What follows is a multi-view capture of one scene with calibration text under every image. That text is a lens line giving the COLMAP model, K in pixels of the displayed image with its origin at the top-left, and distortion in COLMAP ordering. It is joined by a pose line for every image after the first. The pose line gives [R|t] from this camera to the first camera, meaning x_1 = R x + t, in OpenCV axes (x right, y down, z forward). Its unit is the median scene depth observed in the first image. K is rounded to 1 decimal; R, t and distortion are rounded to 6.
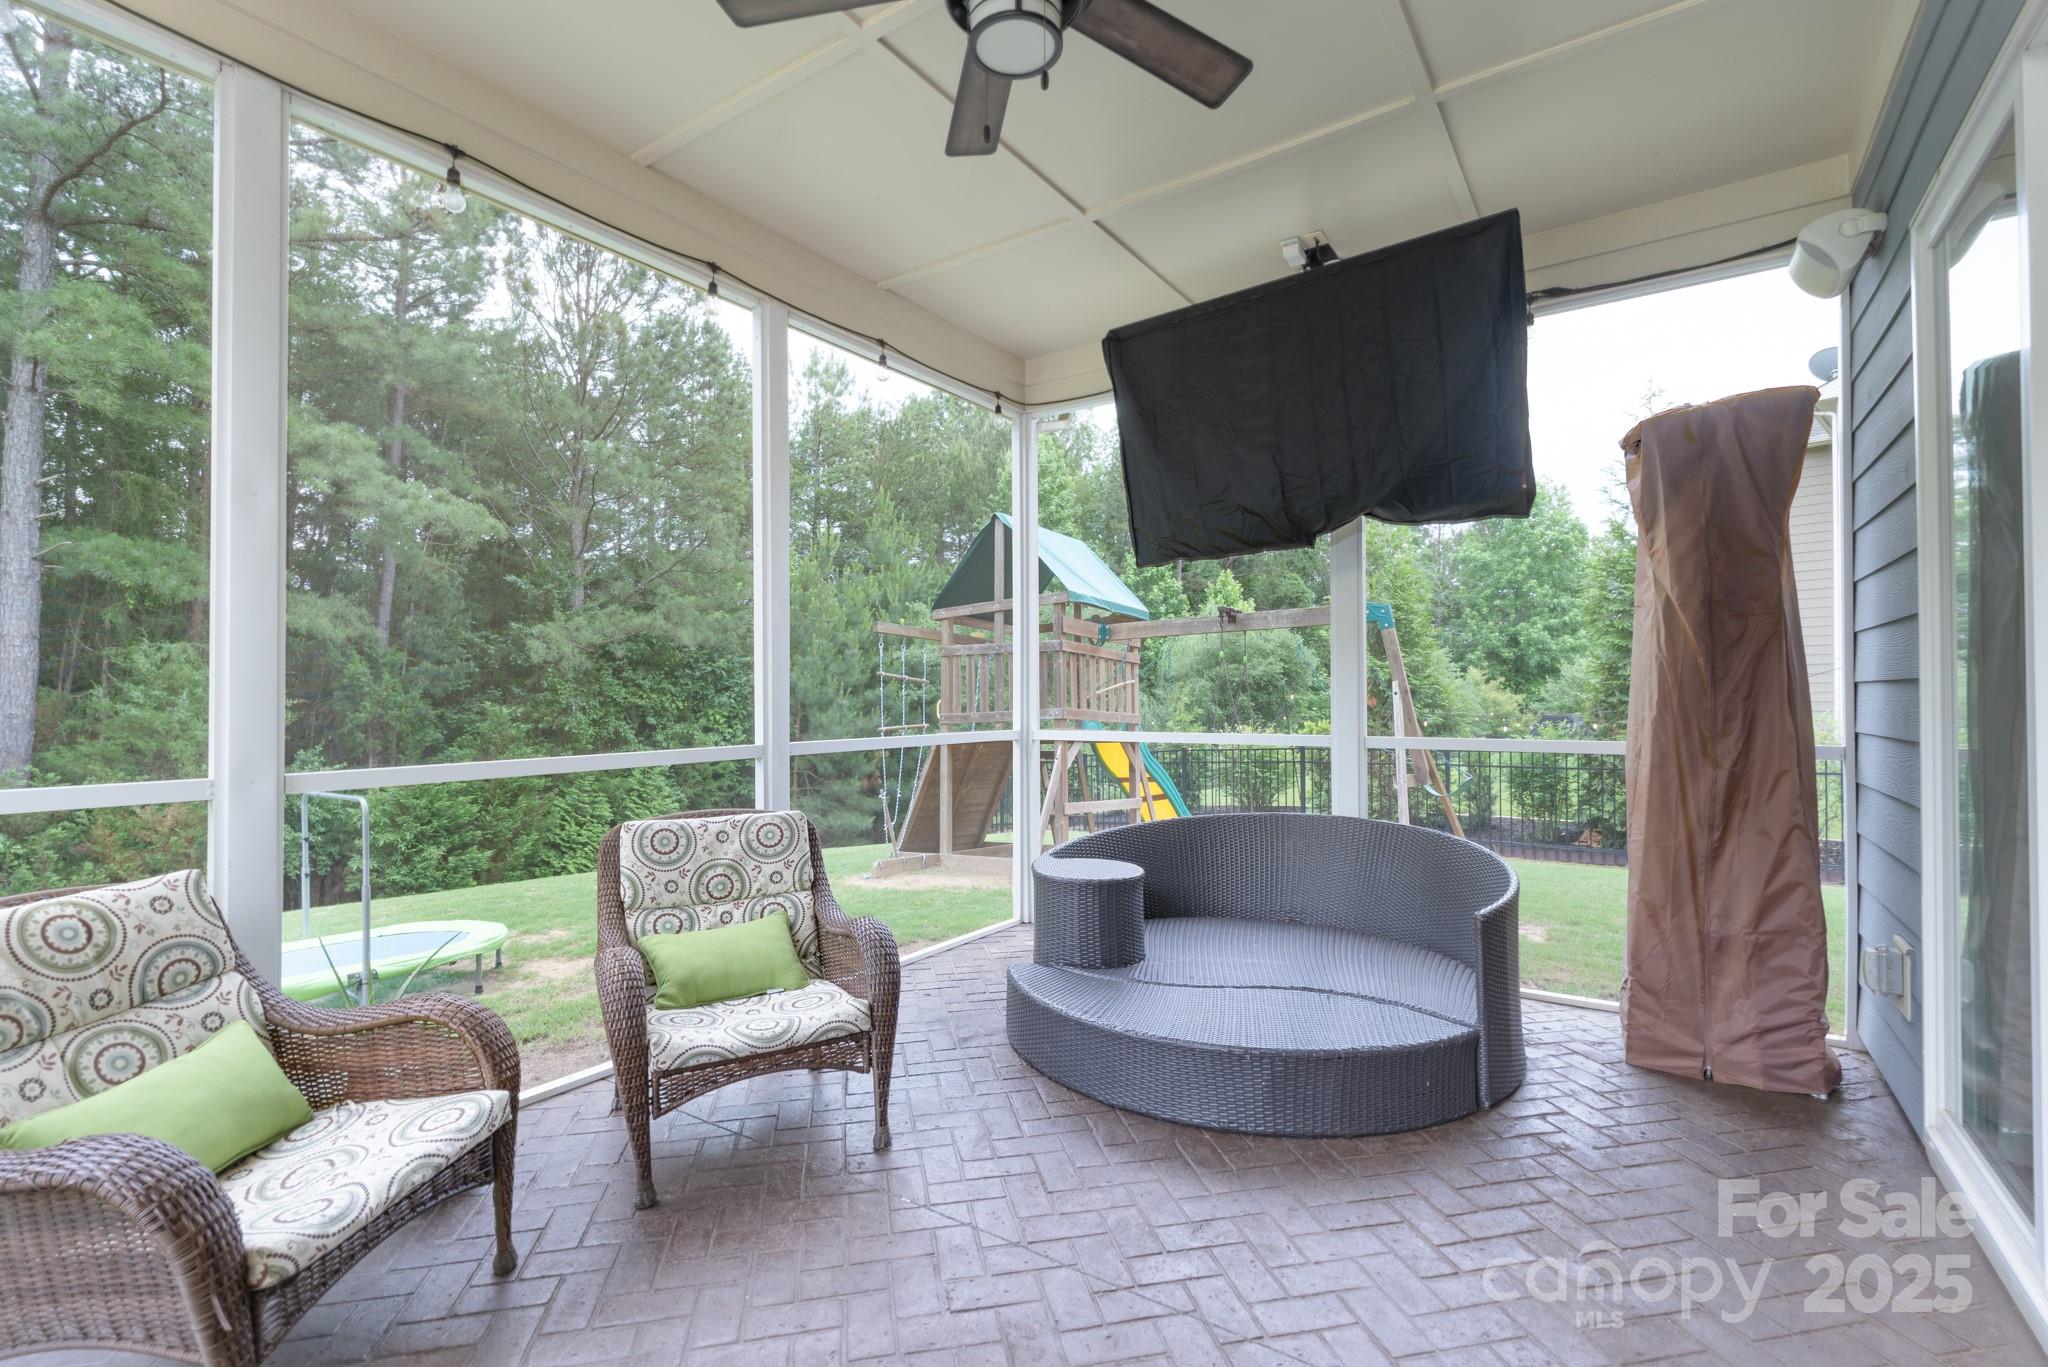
lens RADIAL K [[916.7, 0, 1021.4], [0, 916.7, 687.3], [0, 0, 1]] dist [-0.001517, 0.000008]
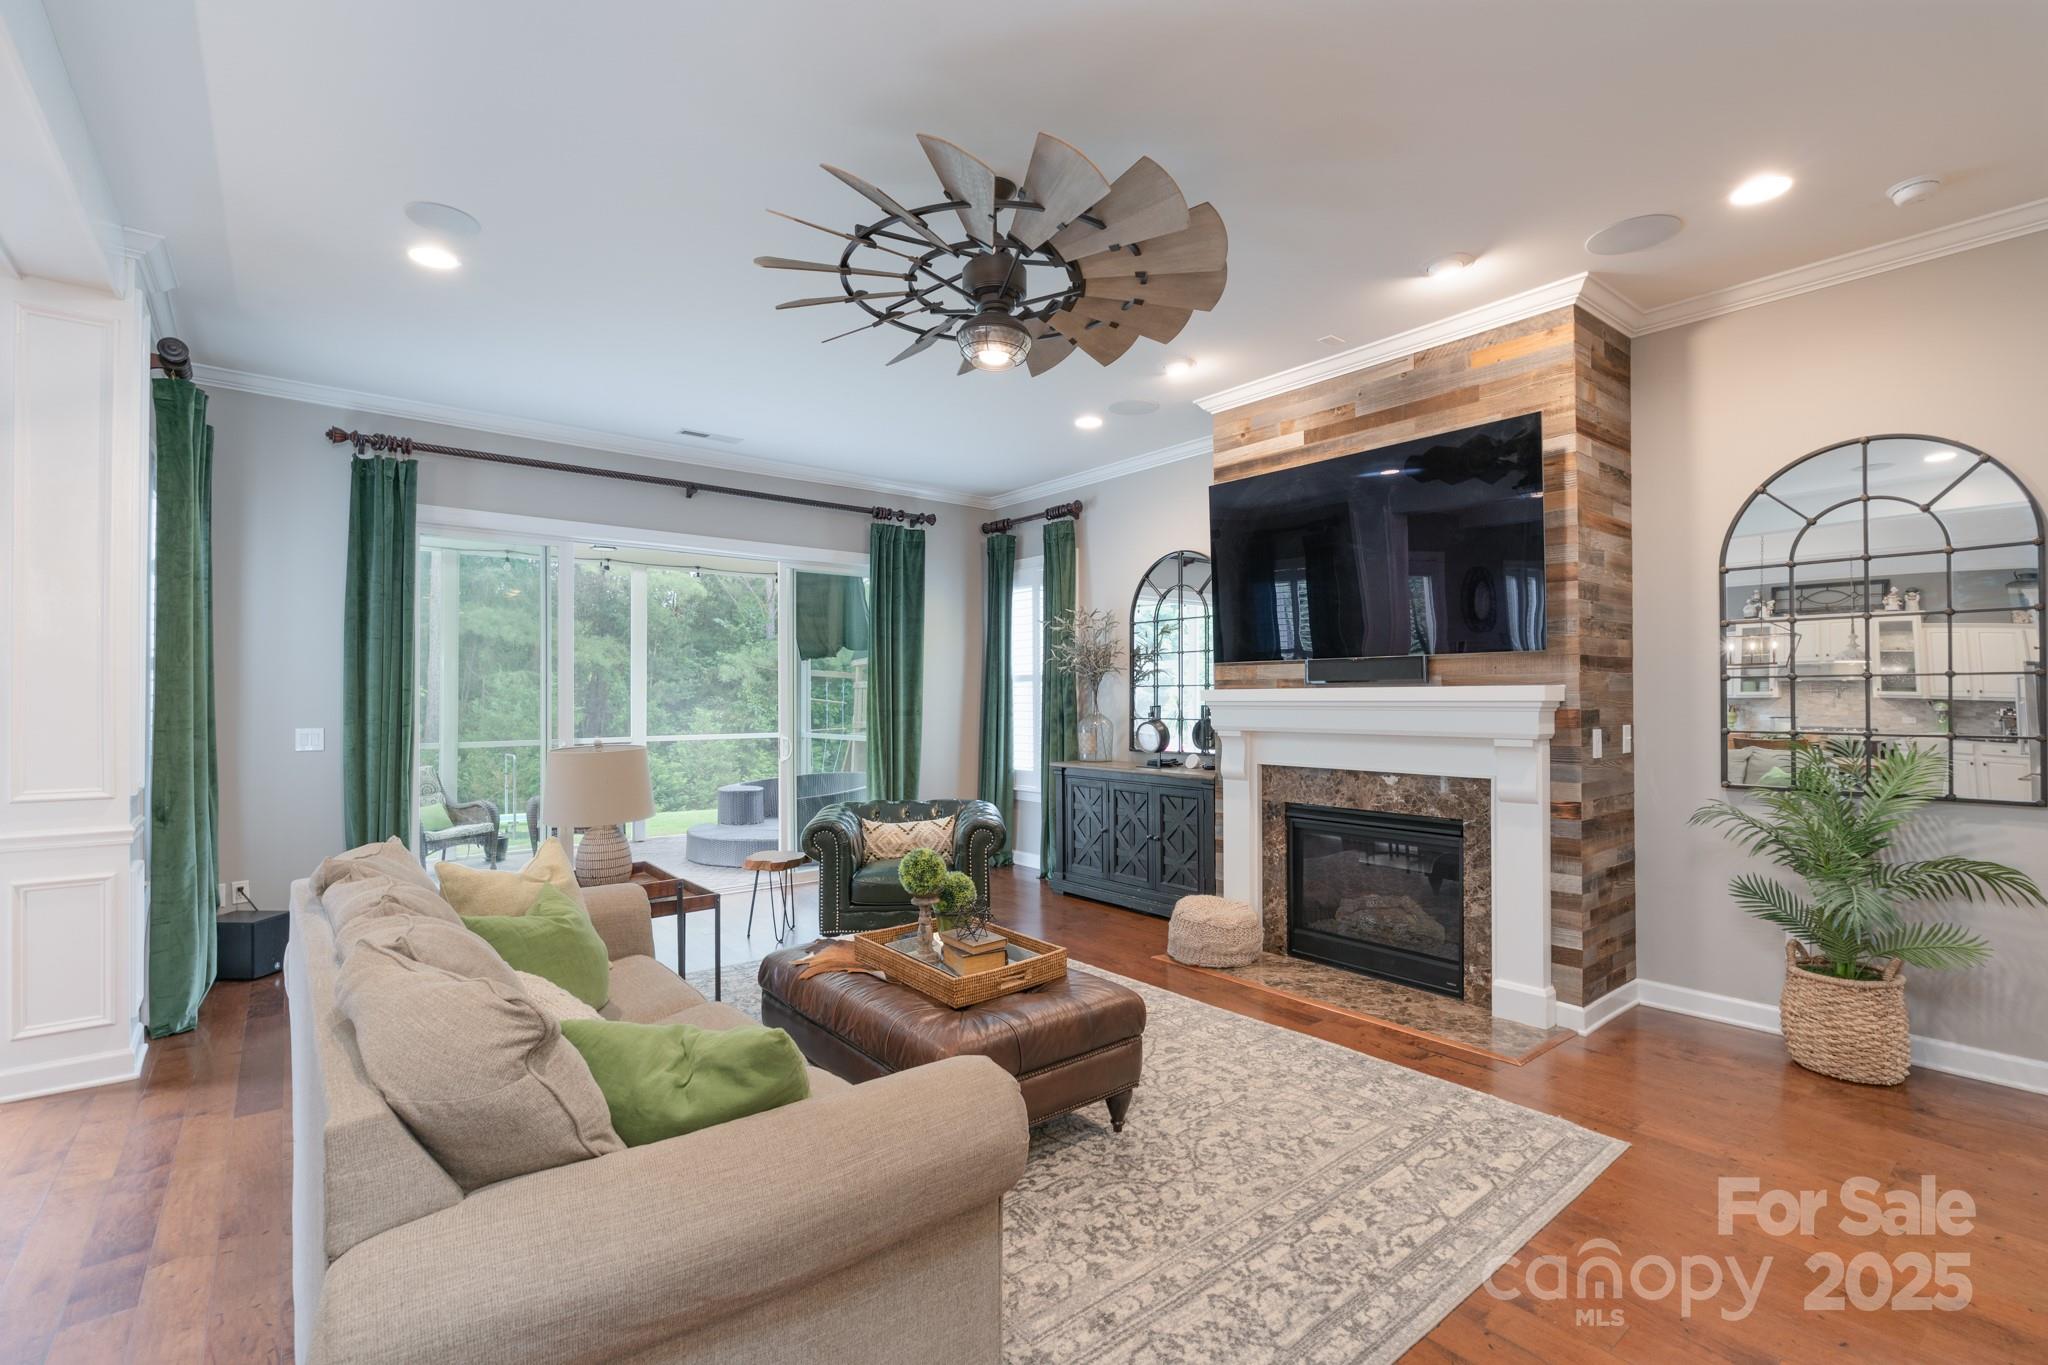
lens RADIAL K [[916.7, 0, 1028.2], [0, 916.7, 686.8], [0, 0, 1]] dist [-0.001517, 0.000008]
pose [[0.962018, -0.005159, -0.272937, 0.338928], [0.005637, 0.999984, 0.000967, -0.017358], [0.272927, -0.002469, 0.962031, -0.269138]]
